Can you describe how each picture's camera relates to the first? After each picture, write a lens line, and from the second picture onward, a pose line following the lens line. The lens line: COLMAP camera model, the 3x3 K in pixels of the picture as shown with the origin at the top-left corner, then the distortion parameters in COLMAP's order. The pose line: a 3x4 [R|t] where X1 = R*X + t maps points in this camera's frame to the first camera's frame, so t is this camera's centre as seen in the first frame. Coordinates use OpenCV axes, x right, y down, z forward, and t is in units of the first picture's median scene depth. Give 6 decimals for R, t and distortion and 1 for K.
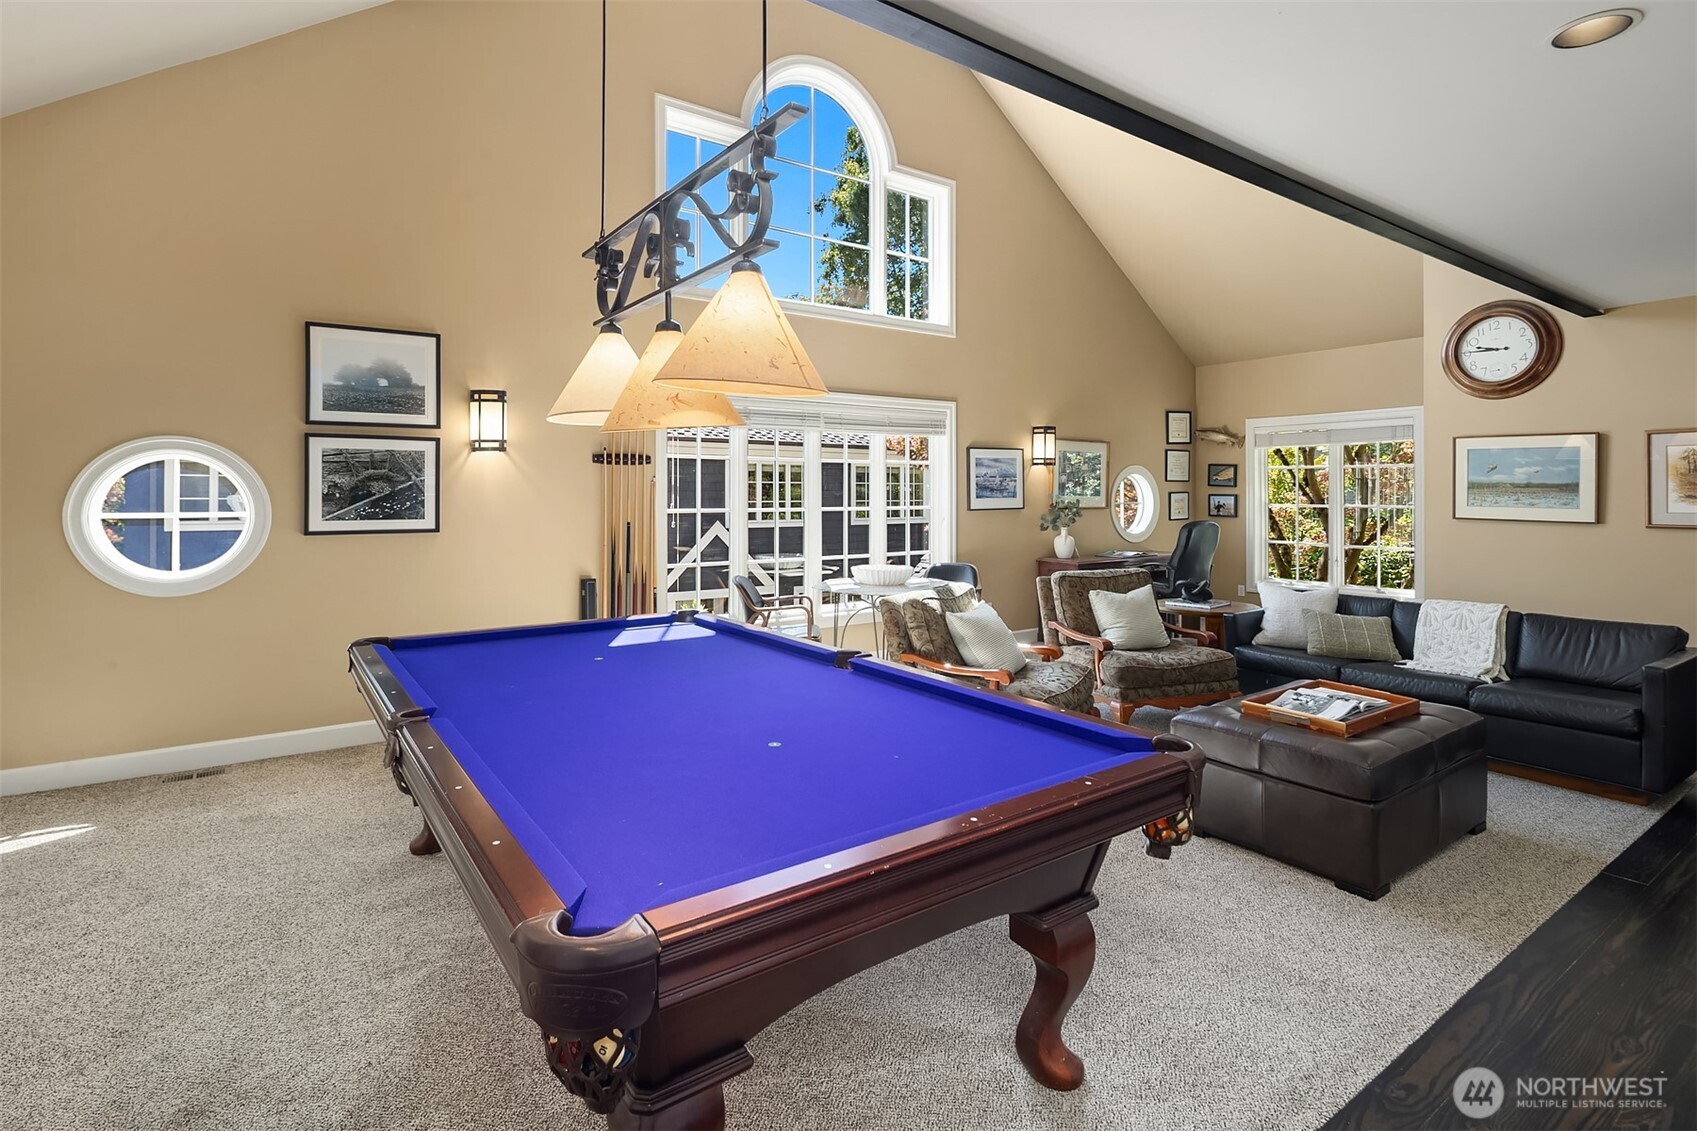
lens RADIAL K [[822.2, 0, 847.1], [0, 822.2, 501.0], [0, 0, 1]] dist [-0.001092, -0.000377]
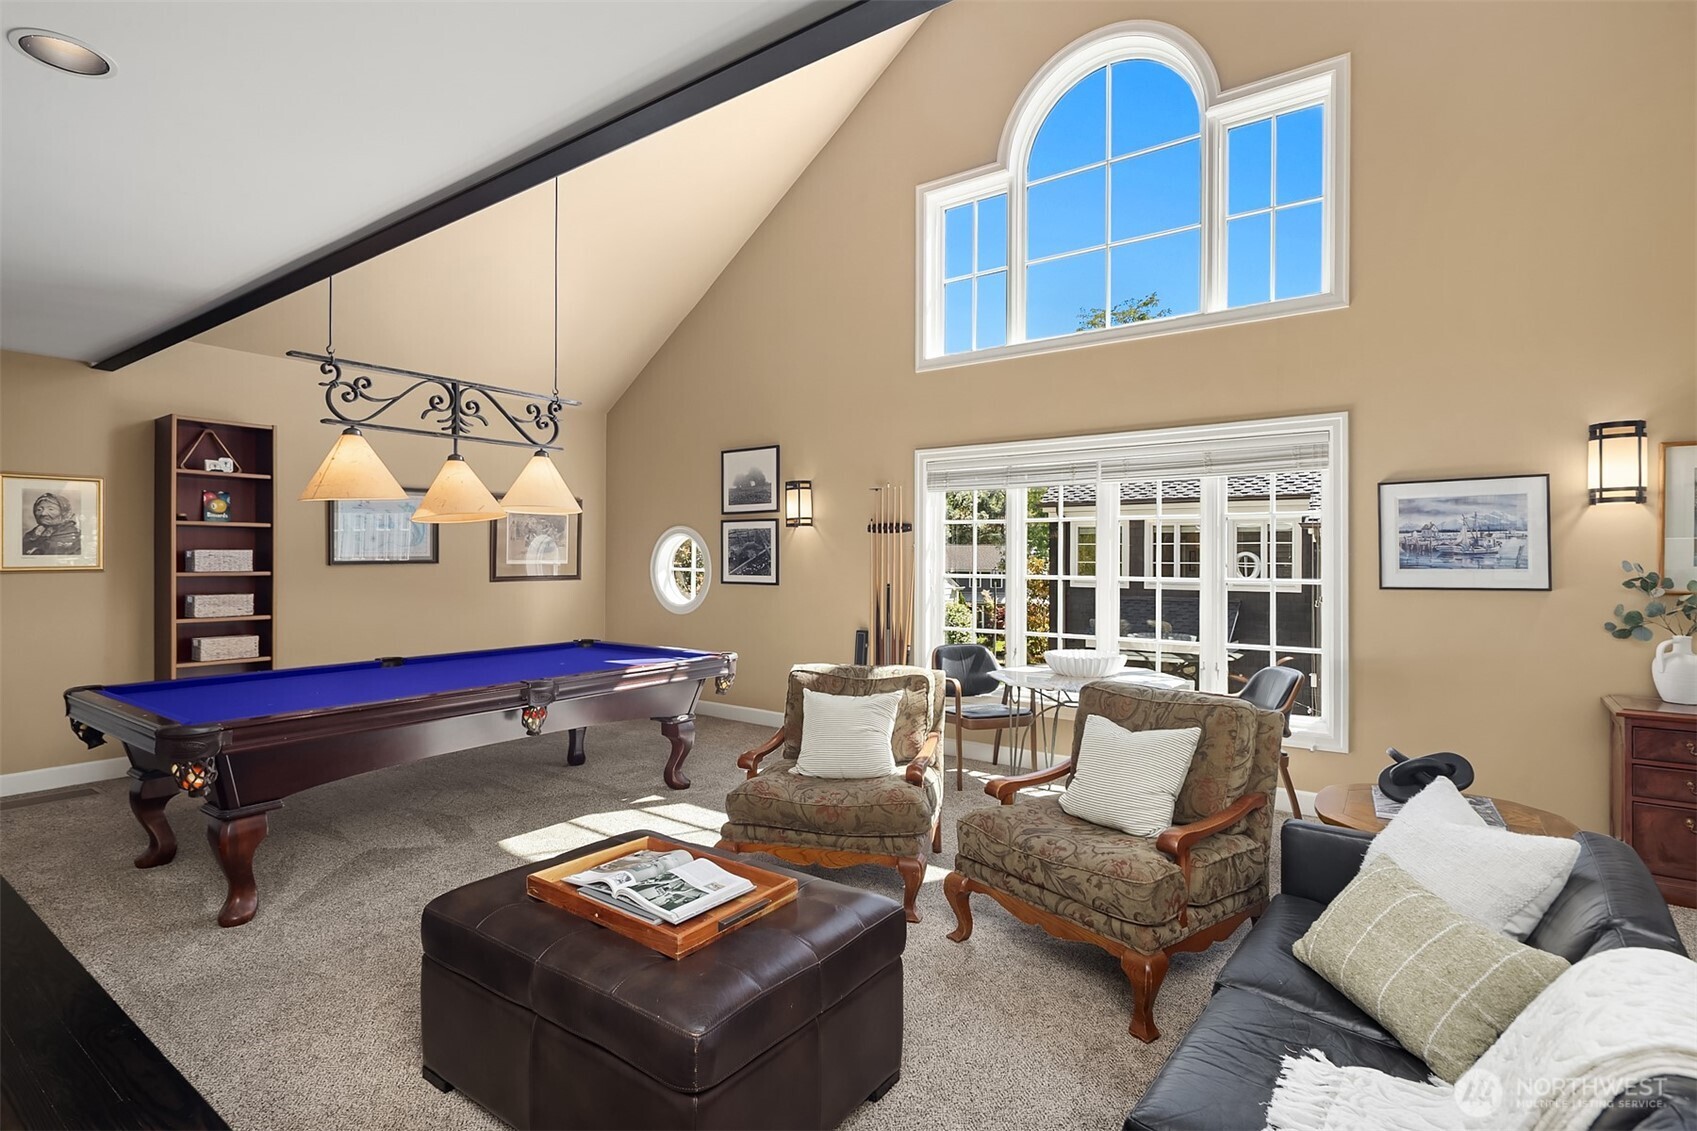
lens RADIAL K [[862.2, 0, 848.5], [0, 862.2, 565.5], [0, 0, 1]] dist [0.000082, 0.000004]
pose [[0.301519, 0.010983, -0.953397, 0.818561], [-0.010542, 0.999911, 0.008185, -0.008224], [0.953402, 0.007583, 0.301608, 0.577723]]
